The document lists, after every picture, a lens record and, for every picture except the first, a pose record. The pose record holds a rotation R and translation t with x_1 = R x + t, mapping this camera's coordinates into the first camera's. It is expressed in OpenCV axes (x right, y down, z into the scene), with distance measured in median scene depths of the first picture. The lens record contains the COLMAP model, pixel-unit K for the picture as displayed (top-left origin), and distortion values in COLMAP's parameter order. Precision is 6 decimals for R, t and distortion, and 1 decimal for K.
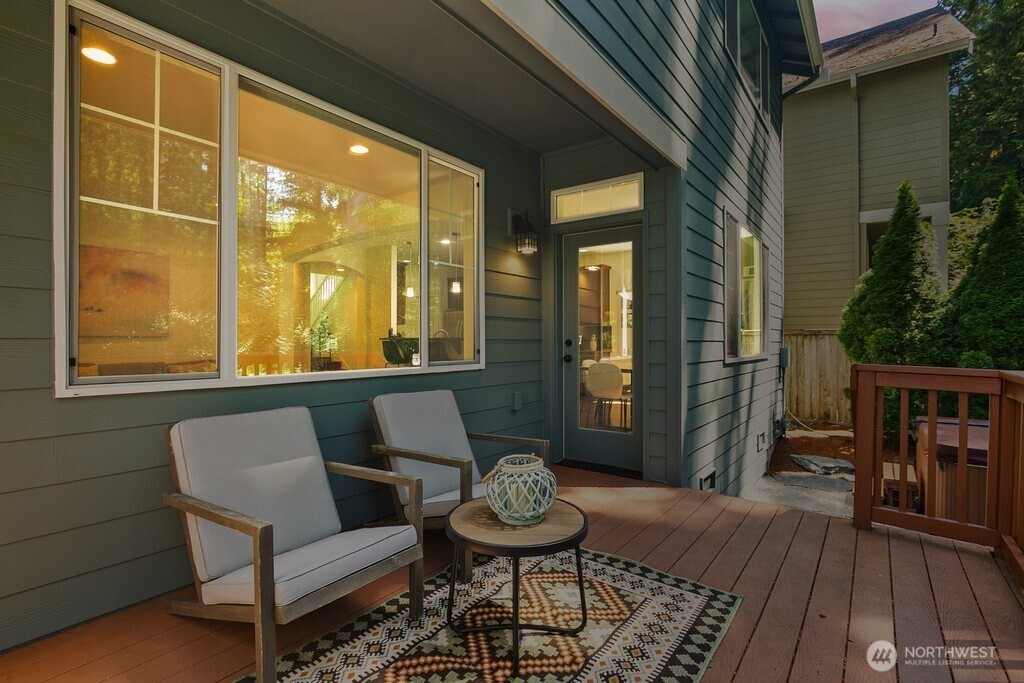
lens RADIAL K [[481.3, 0, 512.0], [0, 481.3, 341.5], [0, 0, 1]] dist [-0.000698, -0.000052]
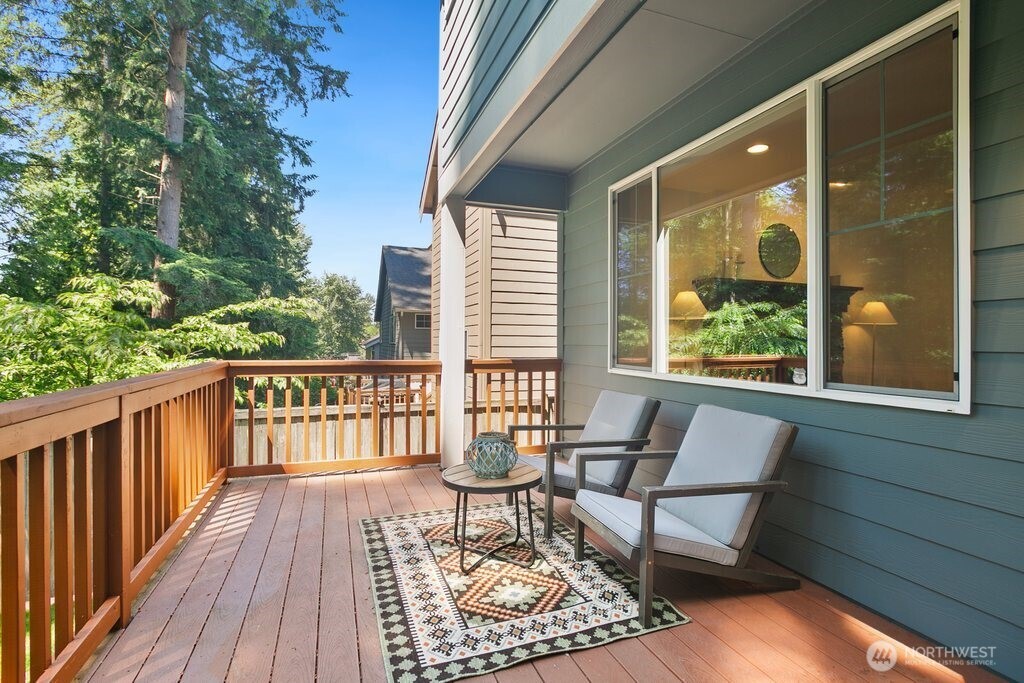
lens RADIAL K [[481.3, 0, 512.0], [0, 481.3, 341.5], [0, 0, 1]] dist [-0.000698, -0.000052]
pose [[-0.532100, -0.005941, -0.846661, 0.987551], [-0.007671, 0.999968, -0.002195, -0.015977], [0.846647, 0.005327, -0.532129, 1.510688]]
